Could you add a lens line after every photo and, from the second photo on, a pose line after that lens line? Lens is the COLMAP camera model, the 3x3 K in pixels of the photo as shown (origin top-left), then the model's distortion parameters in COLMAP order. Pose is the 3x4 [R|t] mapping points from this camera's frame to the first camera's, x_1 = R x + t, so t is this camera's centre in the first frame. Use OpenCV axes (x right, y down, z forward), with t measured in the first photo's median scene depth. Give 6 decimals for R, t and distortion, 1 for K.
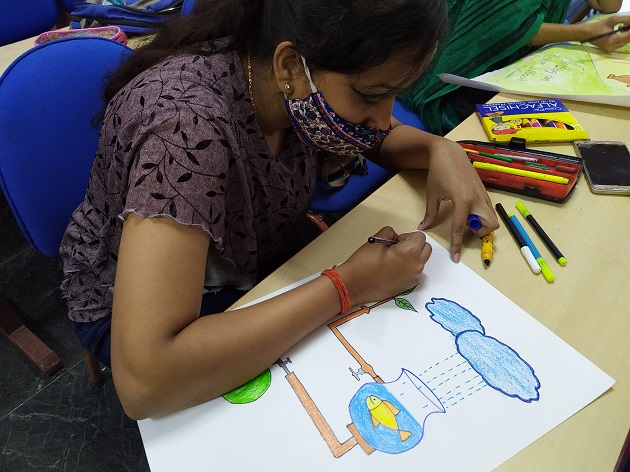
lens RADIAL K [[445.1, 0, 319.1], [0, 445.1, 237.5], [0, 0, 1]] dist [0.022486, -0.028543]
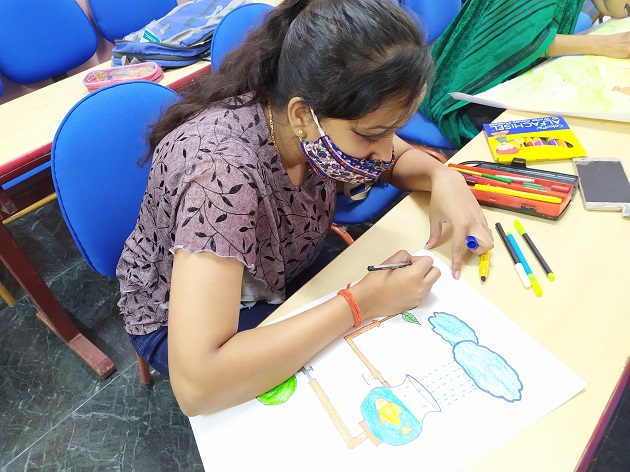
lens RADIAL K [[445.1, 0, 319.1], [0, 445.1, 237.5], [0, 0, 1]] dist [0.022486, -0.028543]
pose [[0.996821, -0.033755, -0.072170, 0.038101], [0.034120, 0.999410, 0.003829, -0.060870], [0.071998, -0.006279, 0.997385, -0.146879]]
